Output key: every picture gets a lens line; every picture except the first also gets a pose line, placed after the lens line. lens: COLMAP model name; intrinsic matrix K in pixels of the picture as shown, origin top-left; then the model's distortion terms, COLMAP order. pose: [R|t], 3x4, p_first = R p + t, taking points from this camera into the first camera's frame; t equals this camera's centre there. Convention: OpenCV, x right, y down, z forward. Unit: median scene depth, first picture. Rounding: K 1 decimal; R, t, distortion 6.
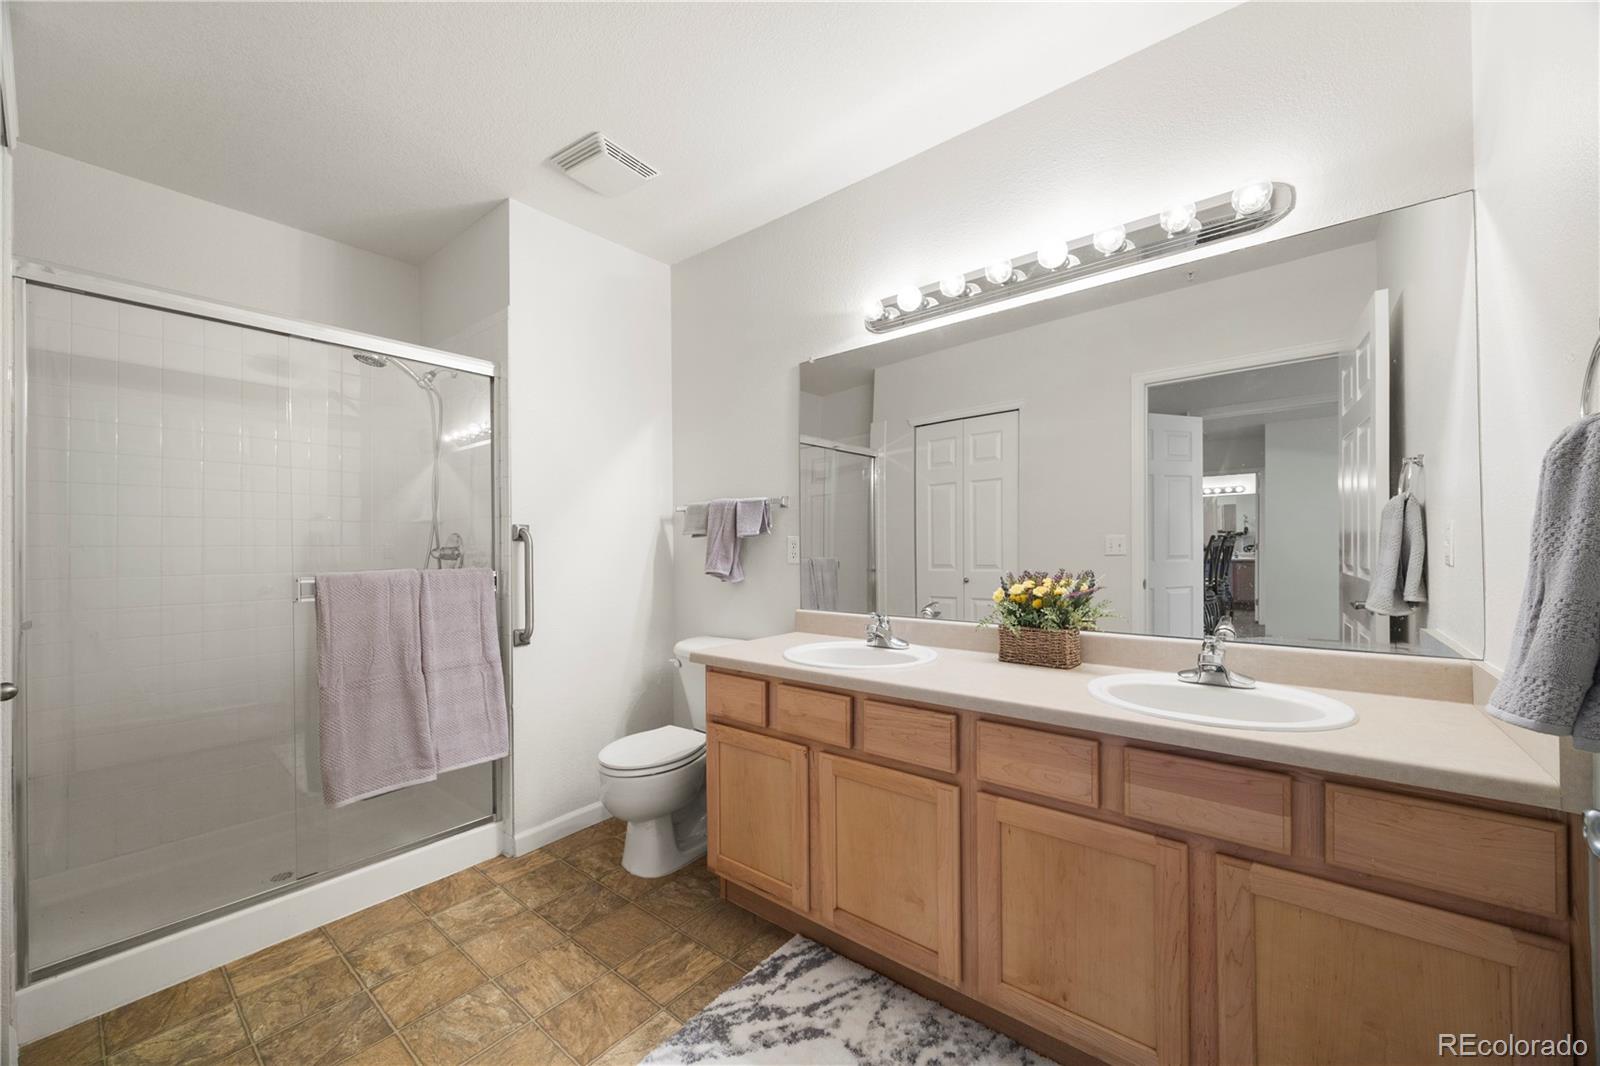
lens RADIAL K [[616.4, 0, 803.2], [0, 616.4, 544.6], [0, 0, 1]] dist [0.000644, 0.000114]
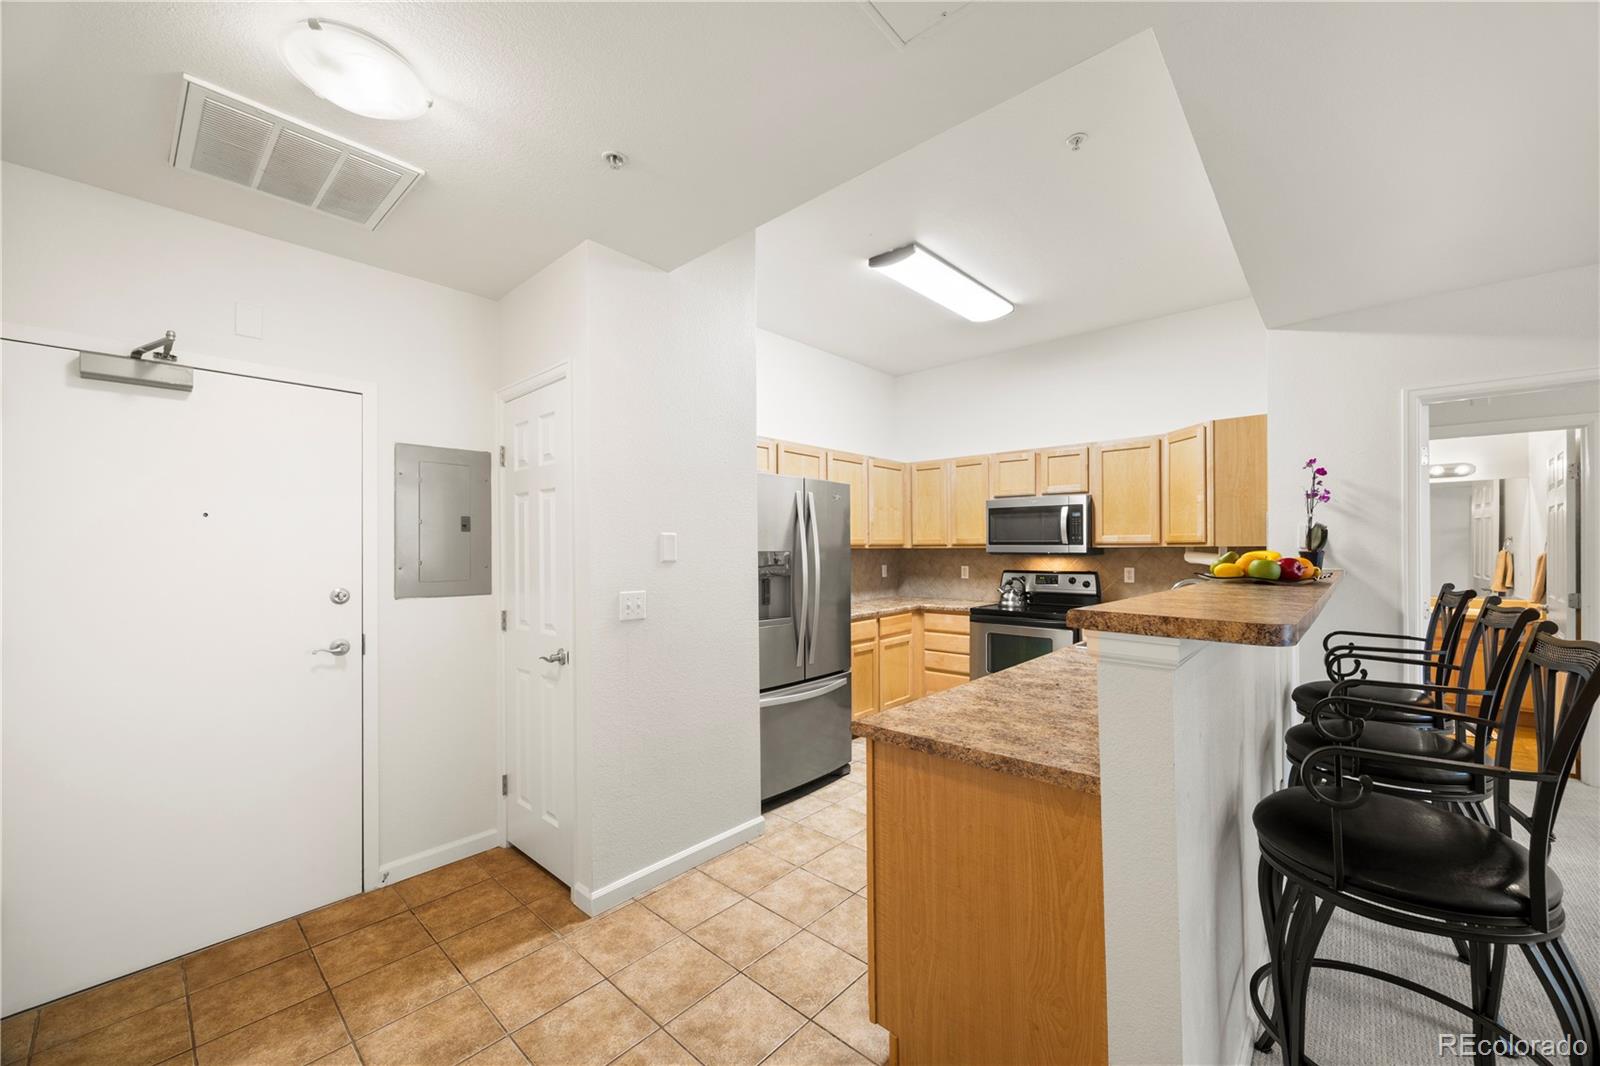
lens RADIAL K [[616.4, 0, 796.0], [0, 616.4, 544.3], [0, 0, 1]] dist [0.000644, 0.000114]
pose [[0.997963, 0.005713, -0.063541, -2.238269], [-0.005741, 0.999983, -0.000260, -0.091682], [0.063538, 0.000624, 0.997979, -2.174592]]
